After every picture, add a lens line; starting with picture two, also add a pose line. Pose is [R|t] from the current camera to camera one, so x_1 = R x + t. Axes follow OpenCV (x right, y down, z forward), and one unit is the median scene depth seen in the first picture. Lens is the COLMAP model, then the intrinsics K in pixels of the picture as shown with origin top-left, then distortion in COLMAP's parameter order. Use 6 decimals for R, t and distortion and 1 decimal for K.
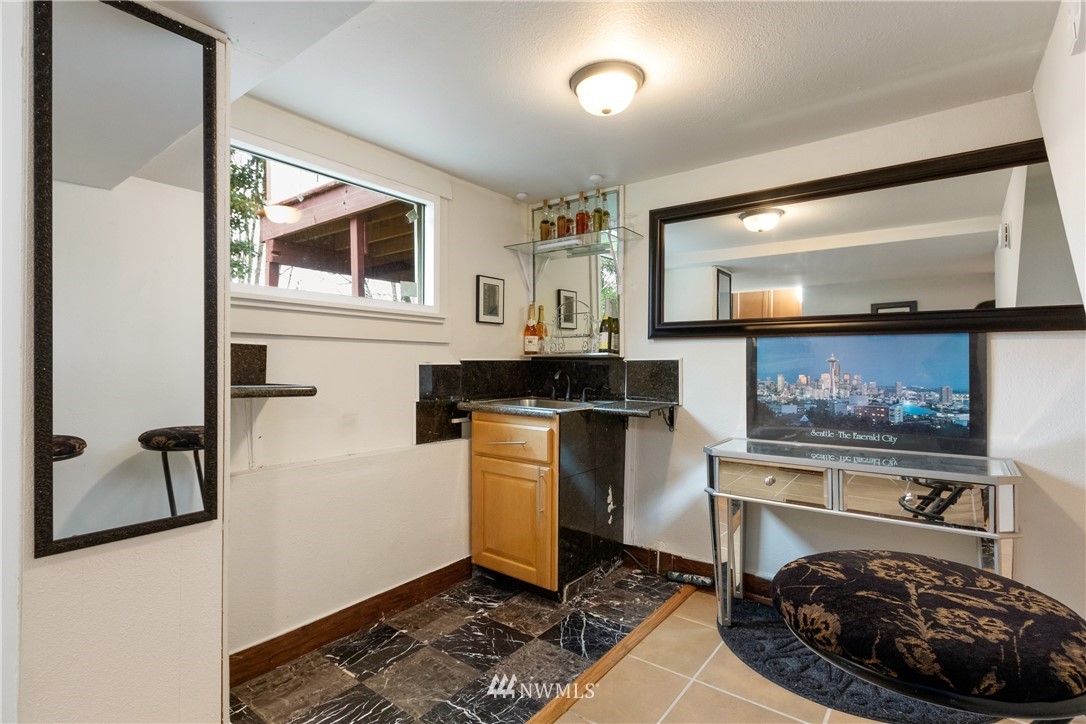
lens RADIAL K [[526.7, 0, 538.1], [0, 526.7, 359.3], [0, 0, 1]] dist [0.000524, -0.000156]
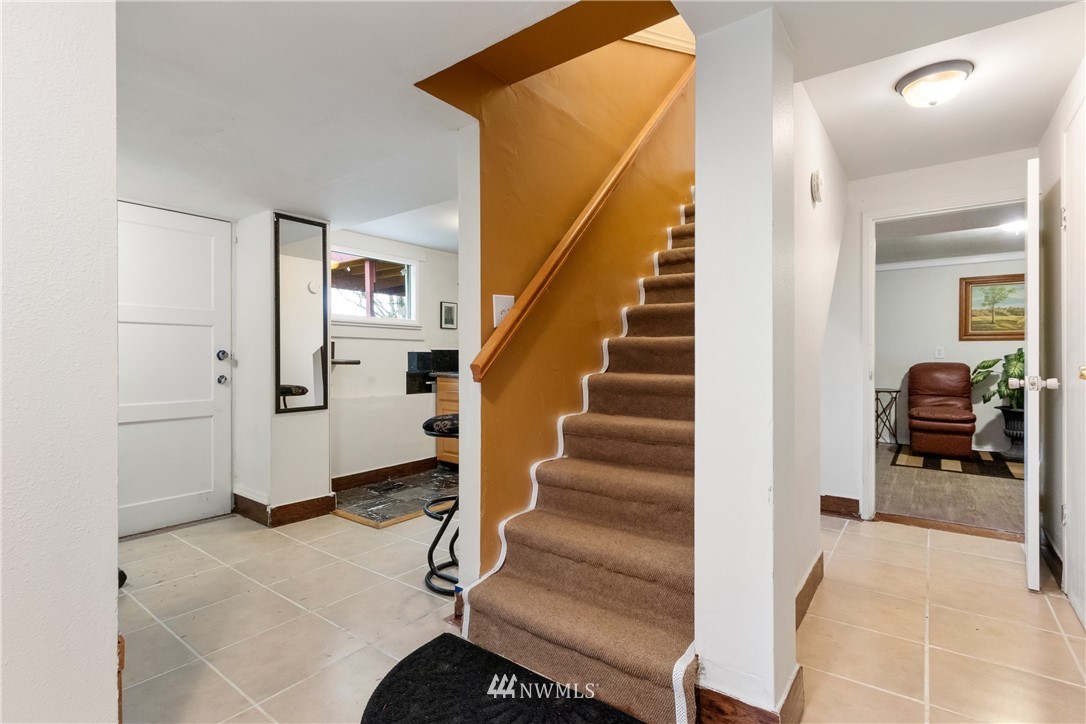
lens RADIAL K [[529.4, 0, 540.0], [0, 529.4, 354.5], [0, 0, 1]] dist [-0.001338, -0.000050]
pose [[0.999951, -0.001519, 0.009804, 0.218756], [0.001492, 0.999995, 0.002732, 0.015311], [-0.009808, -0.002717, 0.999948, -0.860726]]
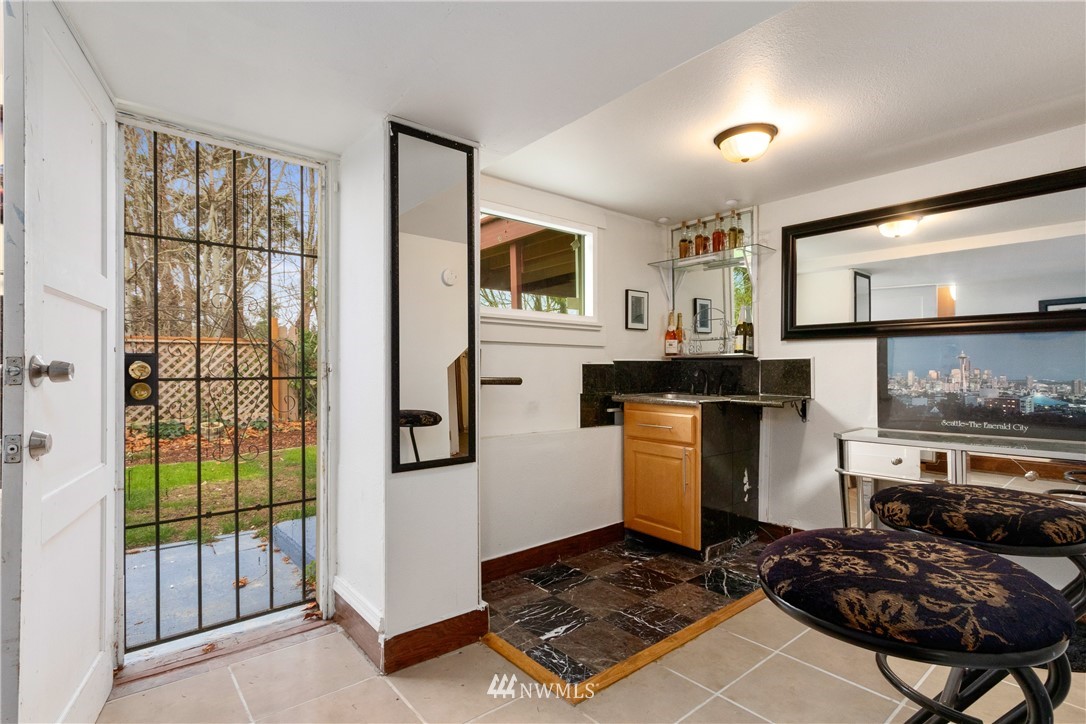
lens RADIAL K [[530.9, 0, 527.4], [0, 530.9, 365.0], [0, 0, 1]] dist [0.004062, -0.003952]
pose [[0.971508, -0.004143, -0.236971, -0.052102], [0.003804, 0.999991, -0.001889, 0.014376], [0.236977, 0.000934, 0.971515, -0.245393]]
